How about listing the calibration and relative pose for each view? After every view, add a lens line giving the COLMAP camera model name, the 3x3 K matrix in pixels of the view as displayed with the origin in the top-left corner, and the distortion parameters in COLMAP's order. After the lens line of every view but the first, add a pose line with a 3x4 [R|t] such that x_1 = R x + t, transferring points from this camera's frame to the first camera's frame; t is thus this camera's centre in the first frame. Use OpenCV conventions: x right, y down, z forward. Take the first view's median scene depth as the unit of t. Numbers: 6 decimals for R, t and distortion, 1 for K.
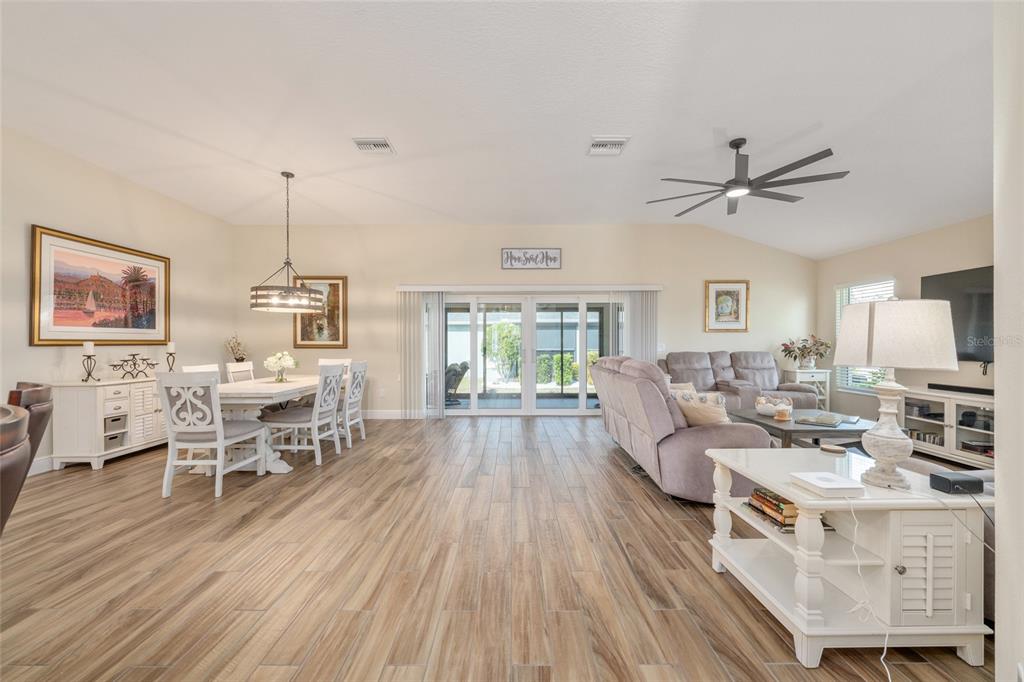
lens RADIAL K [[399.7, 0, 512.3], [0, 399.7, 344.8], [0, 0, 1]] dist [0.000280, -0.000061]
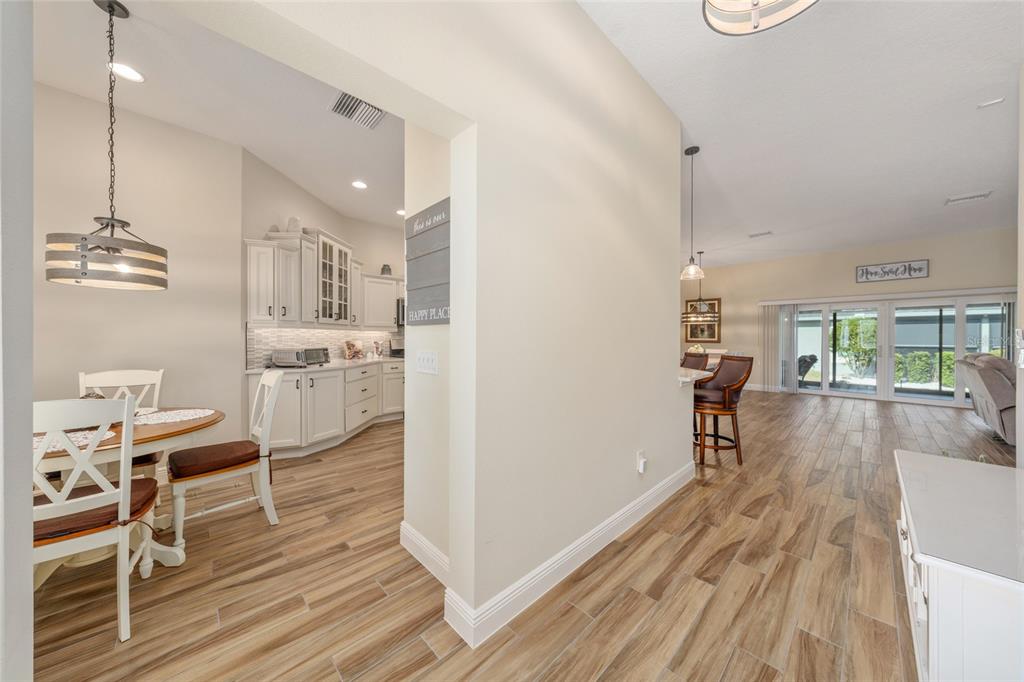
lens RADIAL K [[343.4, 0, 514.4], [0, 343.4, 337.0], [0, 0, 1]] dist [-0.001649, 0.000020]
pose [[0.692226, 0.003273, -0.721674, 0.010501], [-0.004493, 0.999990, 0.000226, -0.014159], [0.721667, 0.003086, 0.692233, -0.674393]]
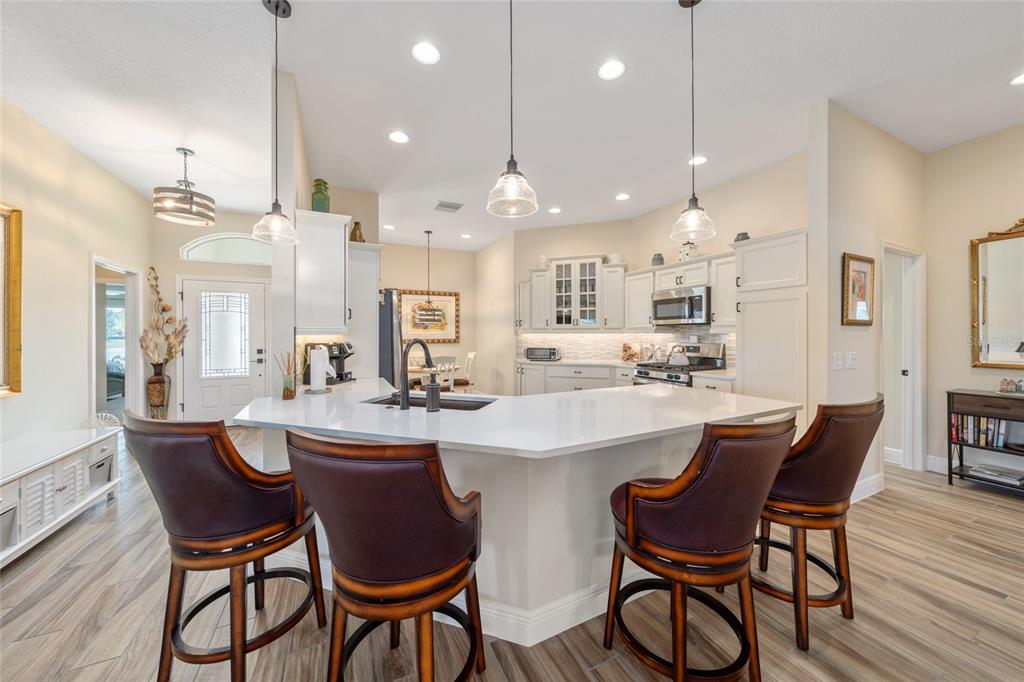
lens RADIAL K [[359.2, 0, 513.6], [0, 359.2, 335.6], [0, 0, 1]] dist [0.000388, 0.000132]
pose [[-0.896857, 0.007049, -0.442265, -0.278810], [0.005165, 0.999972, 0.005464, -0.029660], [0.442291, 0.002617, -0.896868, 0.444906]]
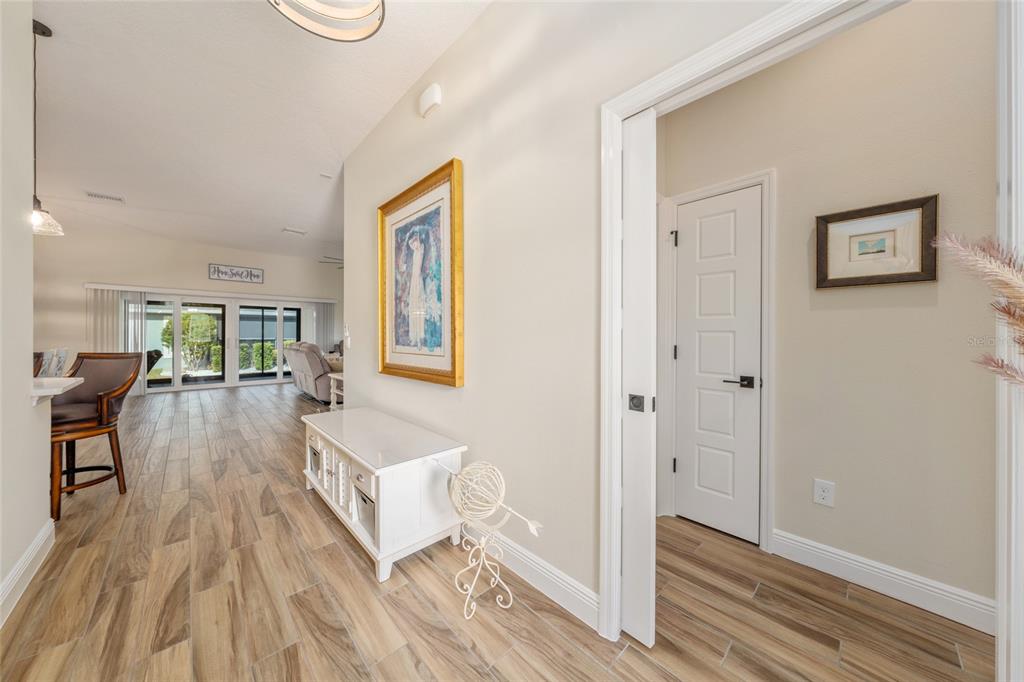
lens RADIAL K [[343.4, 0, 514.4], [0, 343.4, 337.0], [0, 0, 1]] dist [-0.001649, 0.000020]
pose [[0.723933, 0.001753, 0.689868, -0.095349], [-0.006157, 0.999973, 0.003919, -0.006980], [-0.689843, -0.007085, 0.723924, -0.664377]]
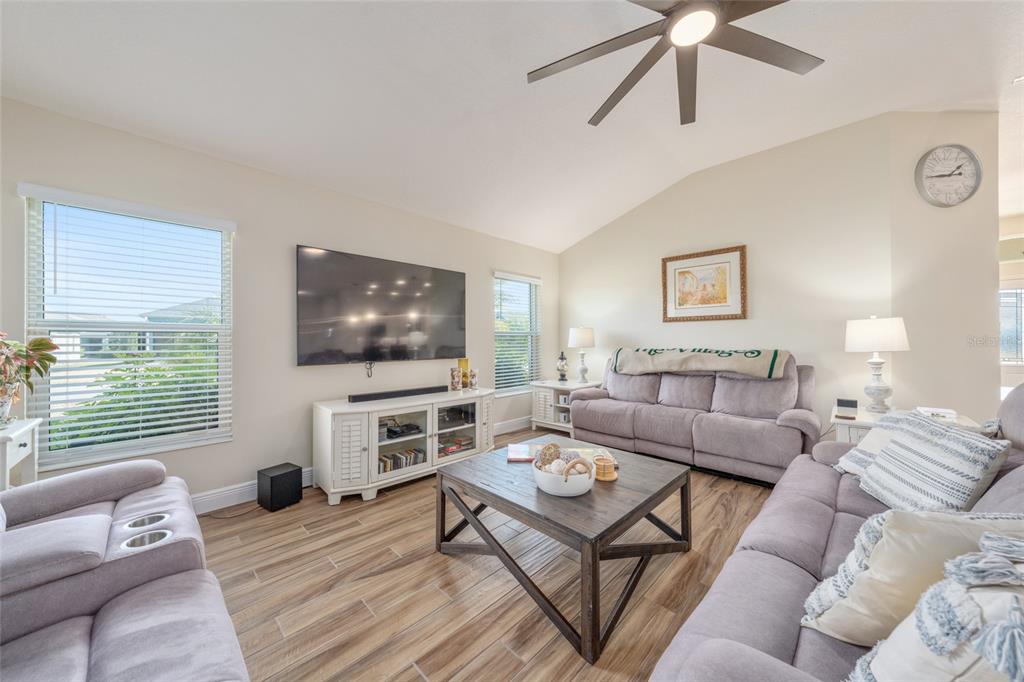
lens RADIAL K [[356.1, 0, 515.1], [0, 356.1, 335.7], [0, 0, 1]] dist [-0.000624, 0.000188]
pose [[-0.714665, 0.015846, 0.699288, 0.304880], [0.009226, 0.999870, -0.013228, -0.003311], [-0.699406, -0.003002, -0.714718, 1.058793]]
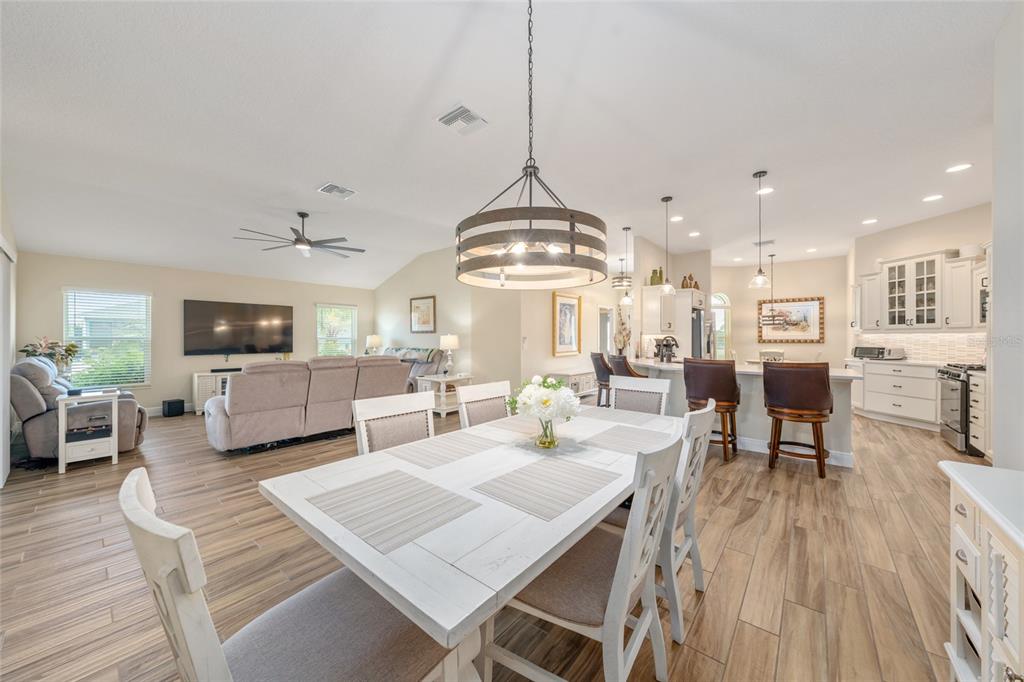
lens RADIAL K [[359.2, 0, 513.6], [0, 359.2, 335.6], [0, 0, 1]] dist [0.000388, 0.000132]
pose [[-0.770085, 0.007930, 0.637892, -0.678754], [0.003892, 0.999963, -0.007733, -0.019584], [-0.637930, -0.003473, -0.770087, 1.122512]]
